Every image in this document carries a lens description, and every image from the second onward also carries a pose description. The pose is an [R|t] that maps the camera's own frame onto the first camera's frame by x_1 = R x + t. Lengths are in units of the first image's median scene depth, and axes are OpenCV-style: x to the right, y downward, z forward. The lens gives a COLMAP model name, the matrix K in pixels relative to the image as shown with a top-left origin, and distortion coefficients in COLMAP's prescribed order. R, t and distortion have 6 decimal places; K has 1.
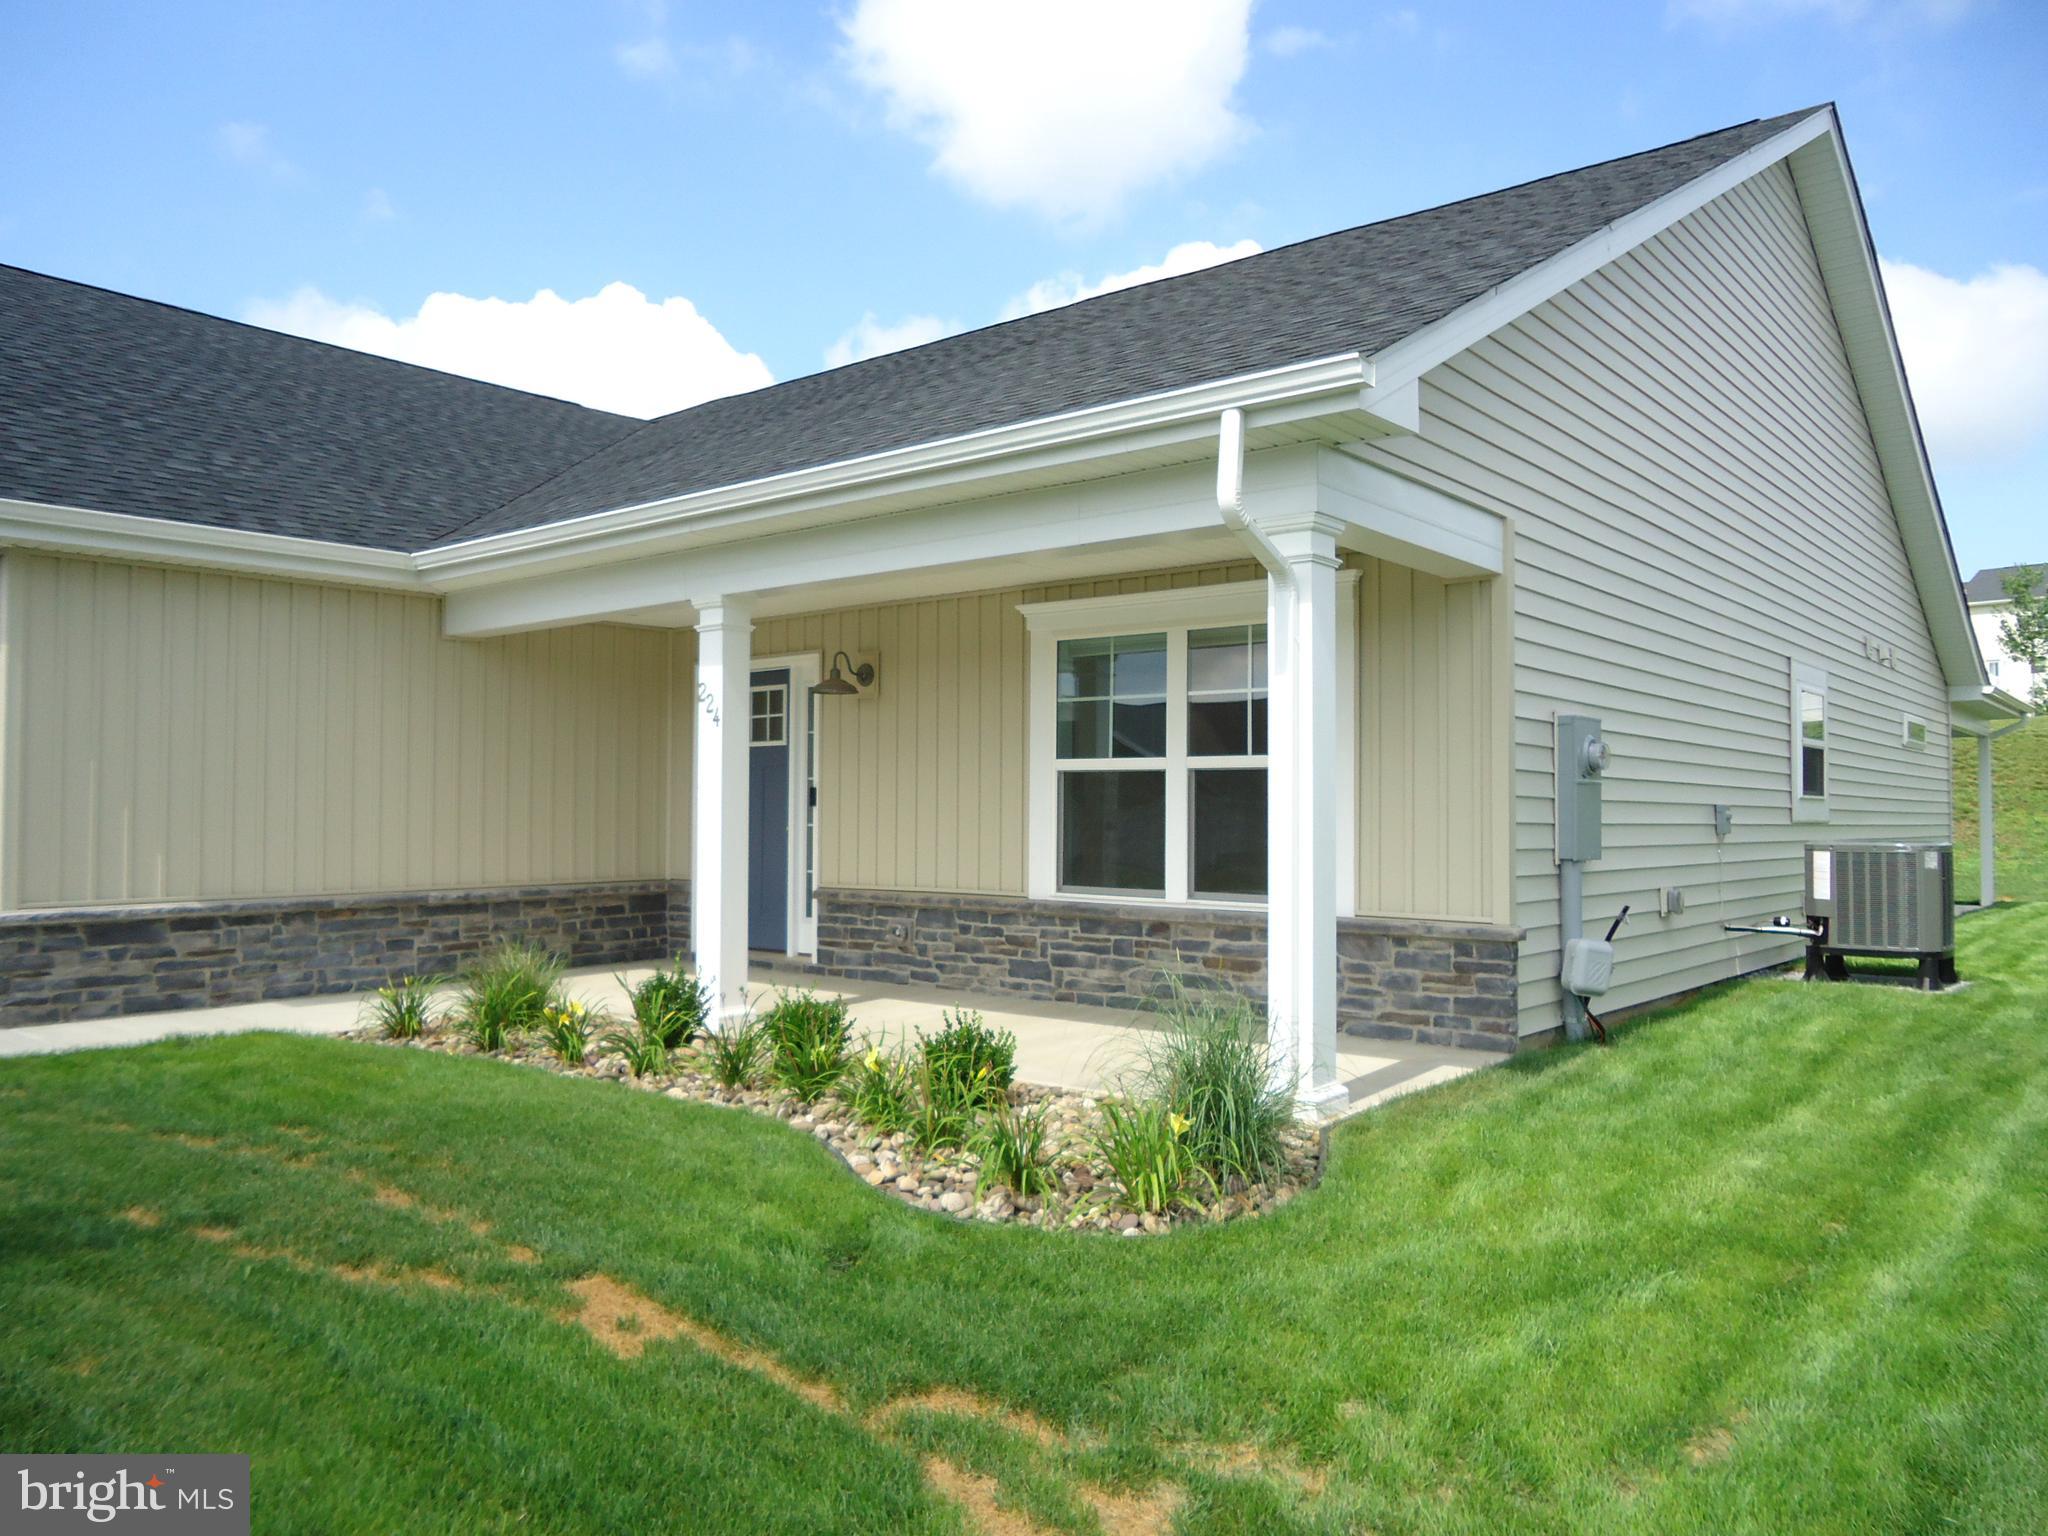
lens RADIAL K [[1502.1, 0, 1022.1], [0, 1502.1, 765.6], [0, 0, 1]] dist [-0.012635, 0.013558]
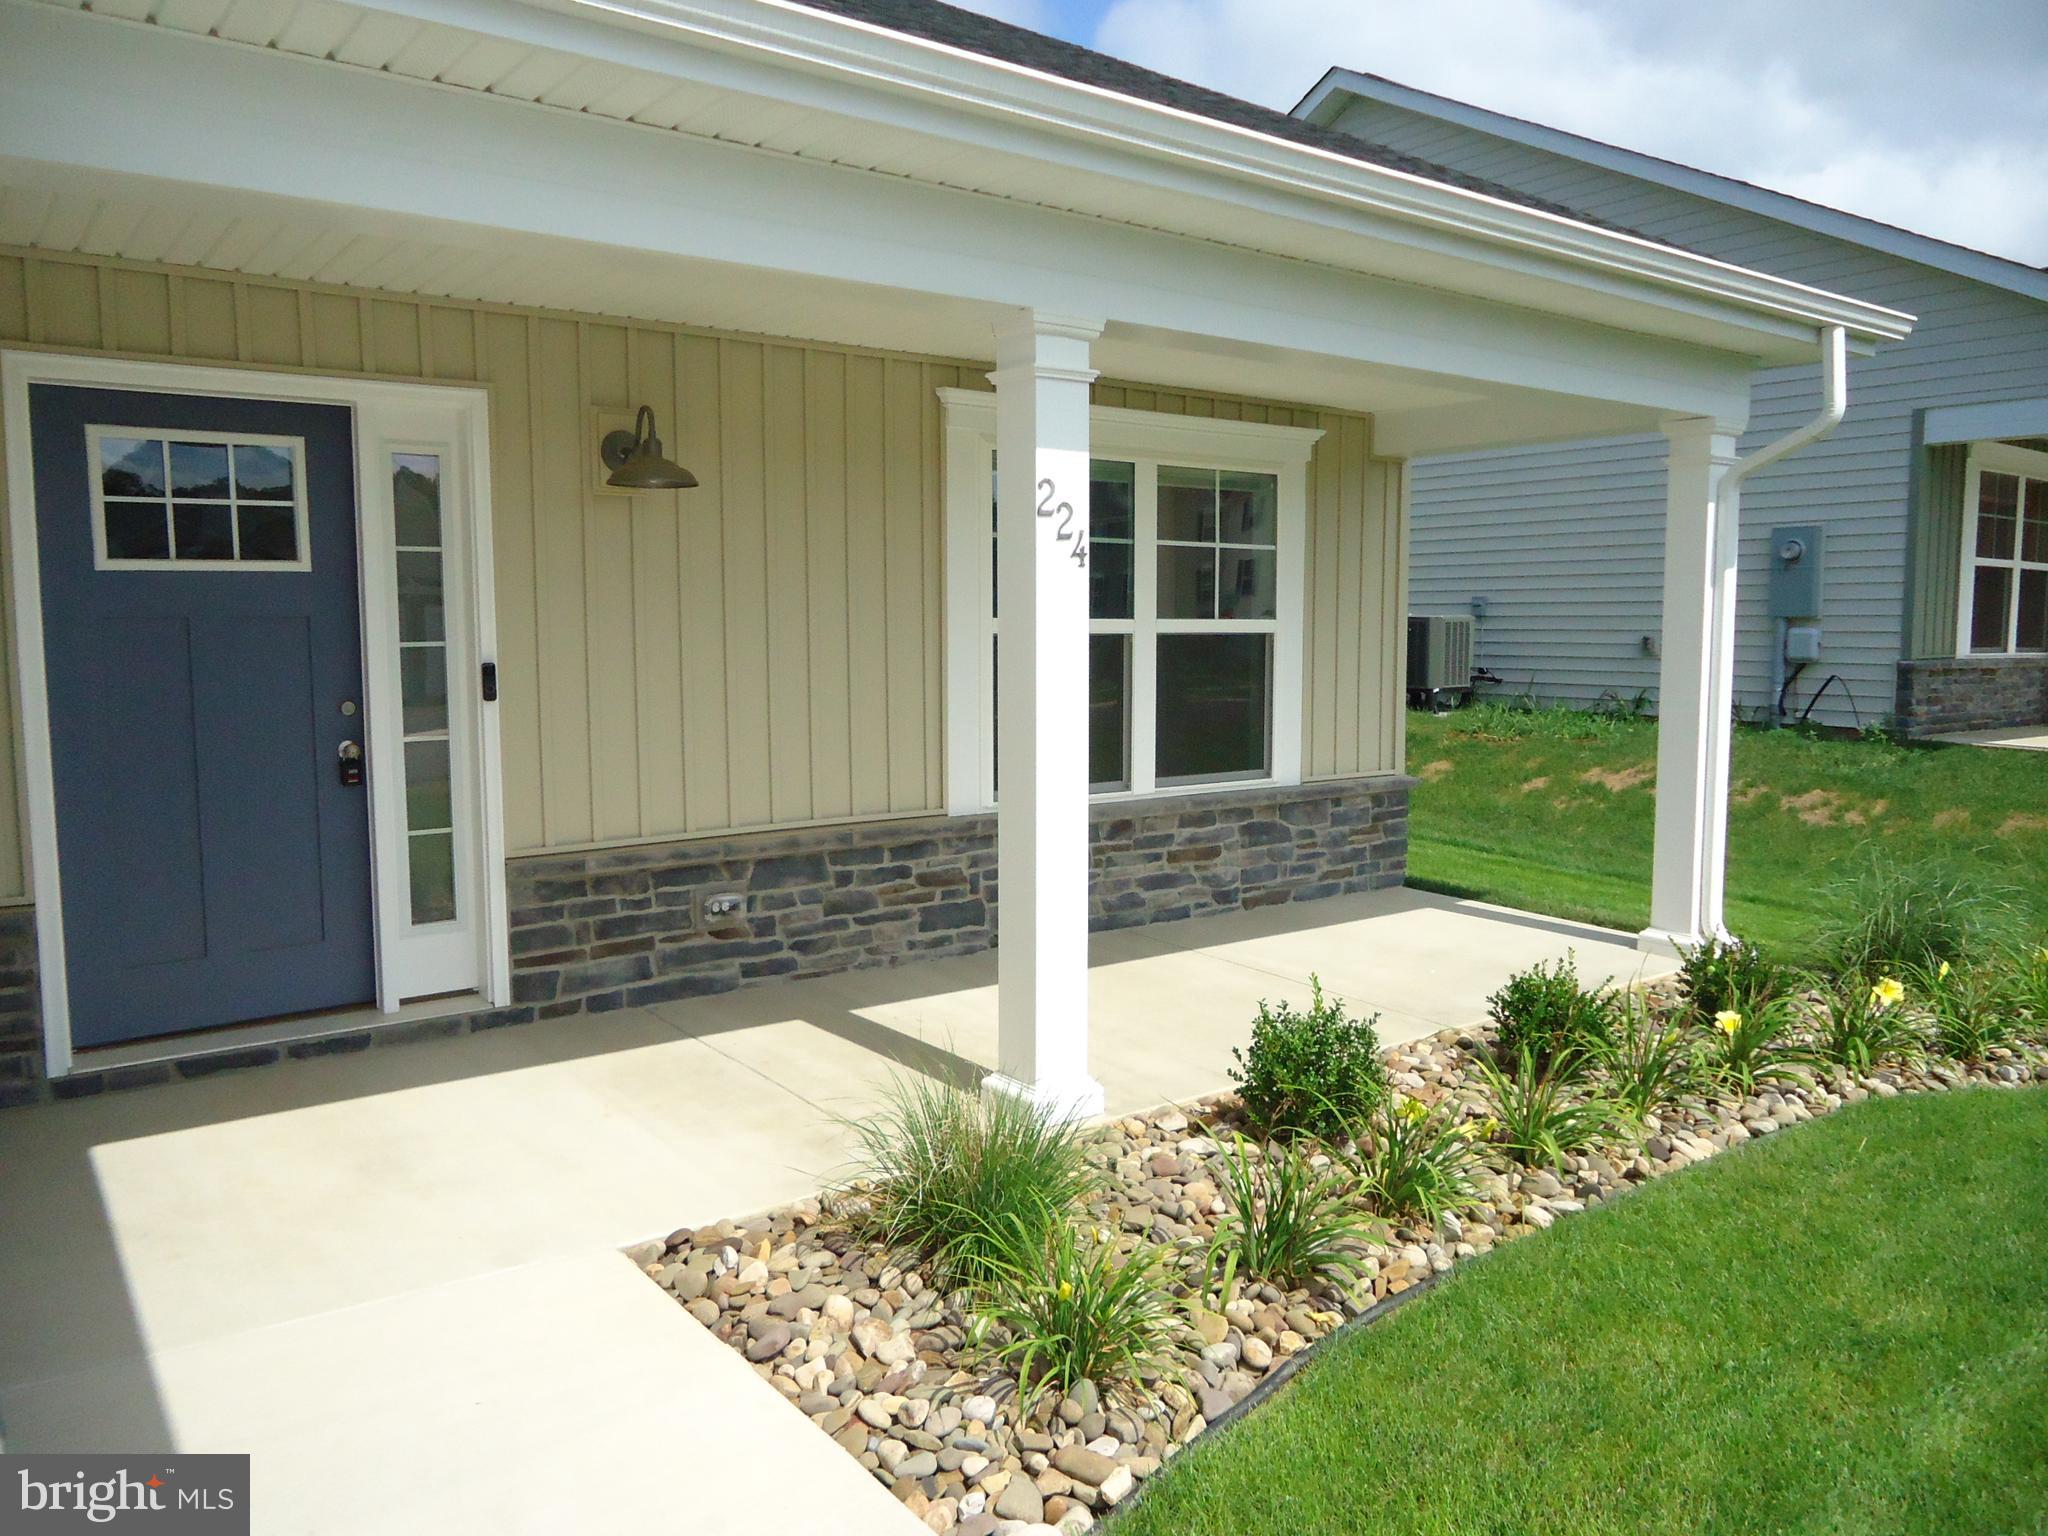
lens RADIAL K [[1502.1, 0, 1016.7], [0, 1502.1, 769.1], [0, 0, 1]] dist [-0.012635, 0.013558]
pose [[0.228071, -0.100726, 0.968420, -0.659149], [-0.027546, 0.993569, 0.109829, -0.011299], [-0.973255, -0.051725, 0.223829, 0.804653]]
